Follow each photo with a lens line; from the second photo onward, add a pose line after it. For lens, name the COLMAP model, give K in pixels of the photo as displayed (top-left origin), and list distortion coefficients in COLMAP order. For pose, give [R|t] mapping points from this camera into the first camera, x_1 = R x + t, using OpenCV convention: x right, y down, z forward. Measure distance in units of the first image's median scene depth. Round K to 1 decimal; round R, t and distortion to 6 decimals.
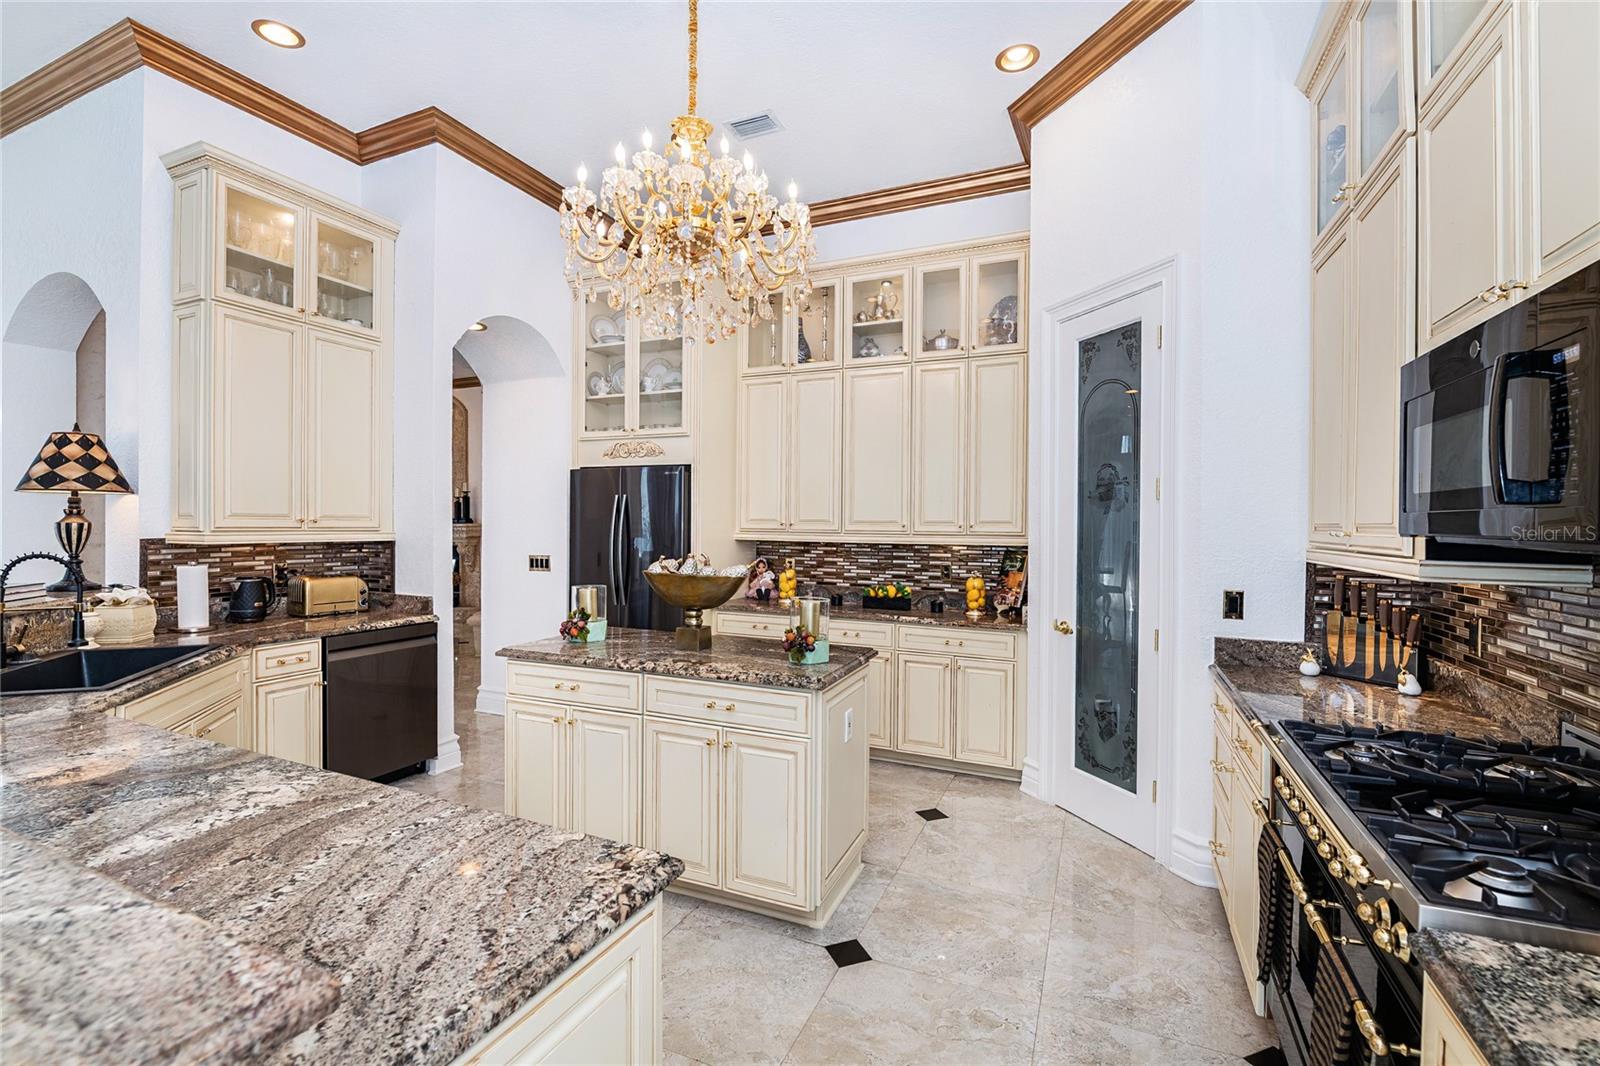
lens RADIAL K [[694.2, 0, 801.6], [0, 694.2, 531.6], [0, 0, 1]] dist [-0.004001, -0.004961]
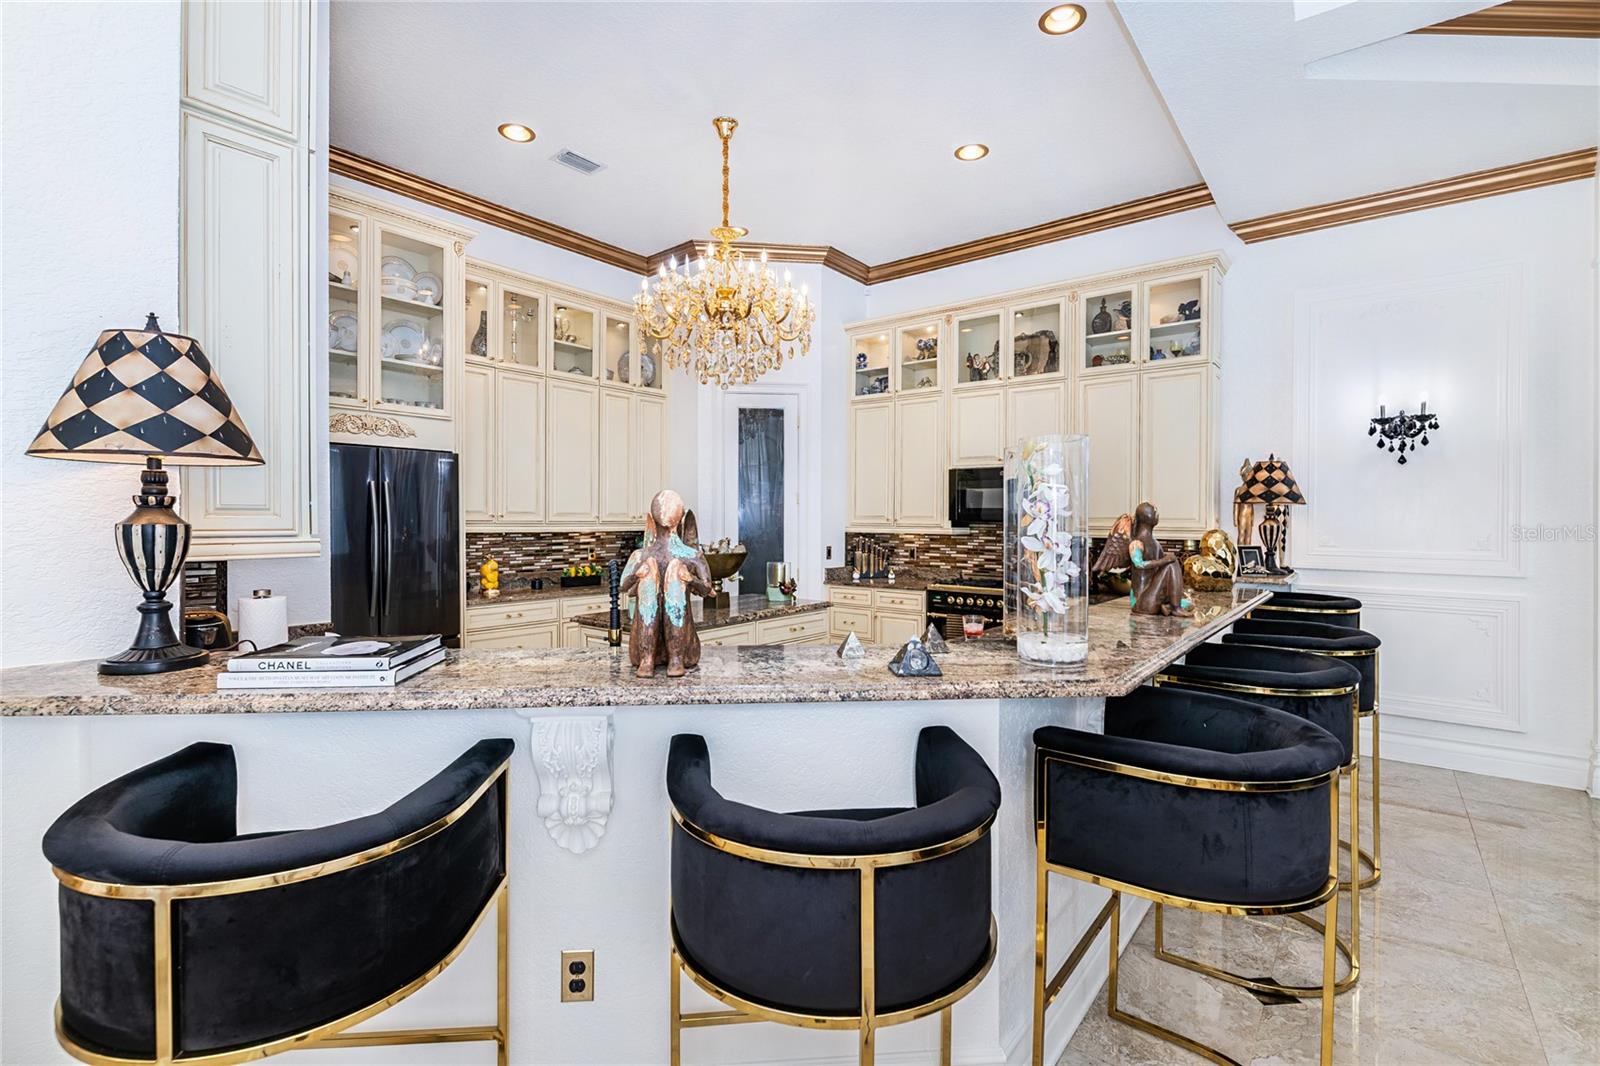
lens RADIAL K [[712.4, 0, 807.9], [0, 712.4, 528.0], [0, 0, 1]] dist [-0.004951, -0.001874]
pose [[0.250134, -0.021688, 0.967968, -1.114957], [0.006630, 0.999764, 0.020687, -0.013885], [-0.968188, 0.001243, 0.250219, 0.356870]]
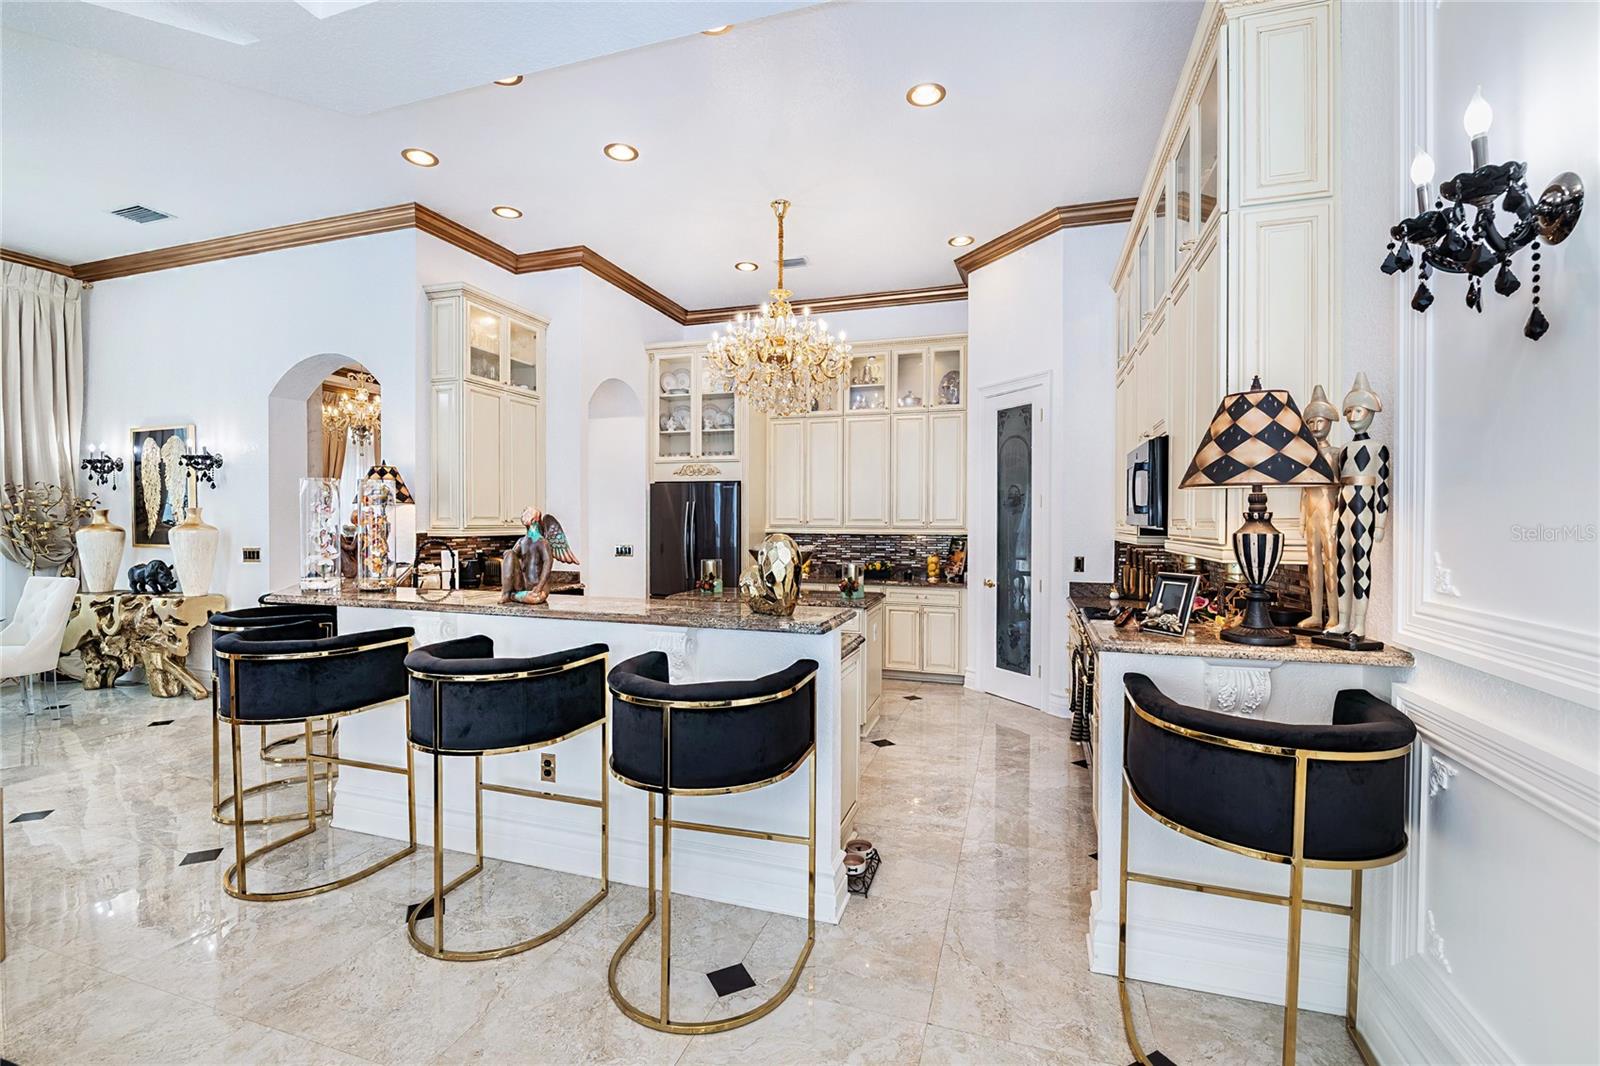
lens RADIAL K [[694.2, 0, 806.0], [0, 694.2, 533.9], [0, 0, 1]] dist [-0.004001, -0.004961]
pose [[0.994464, -0.007444, 0.104813, -0.205815], [0.006680, 0.999949, 0.007638, 0.004519], [-0.104864, -0.006896, 0.994463, -0.537464]]
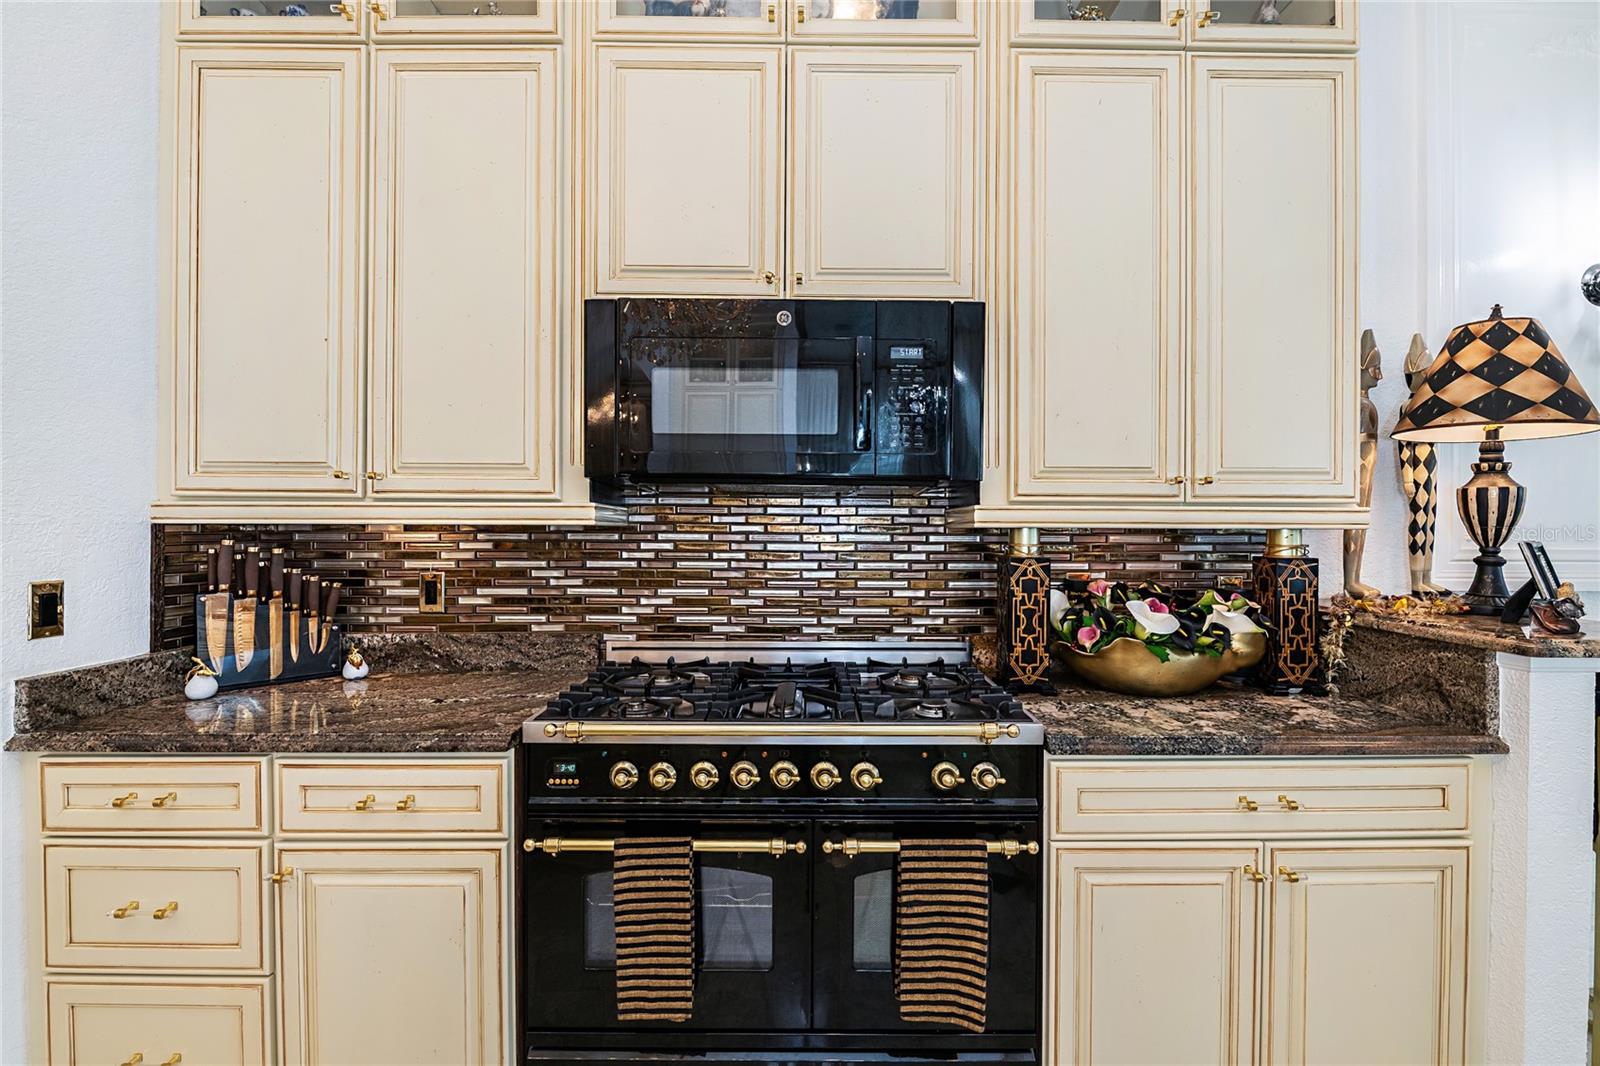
lens RADIAL K [[712.4, 0, 794.1], [0, 712.4, 525.2], [0, 0, 1]] dist [-0.004951, -0.001874]
pose [[-0.406495, -0.009104, 0.913608, -0.055517], [0.002801, 0.999933, 0.011210, 0.027448], [-0.913649, 0.007116, -0.406442, 0.502463]]
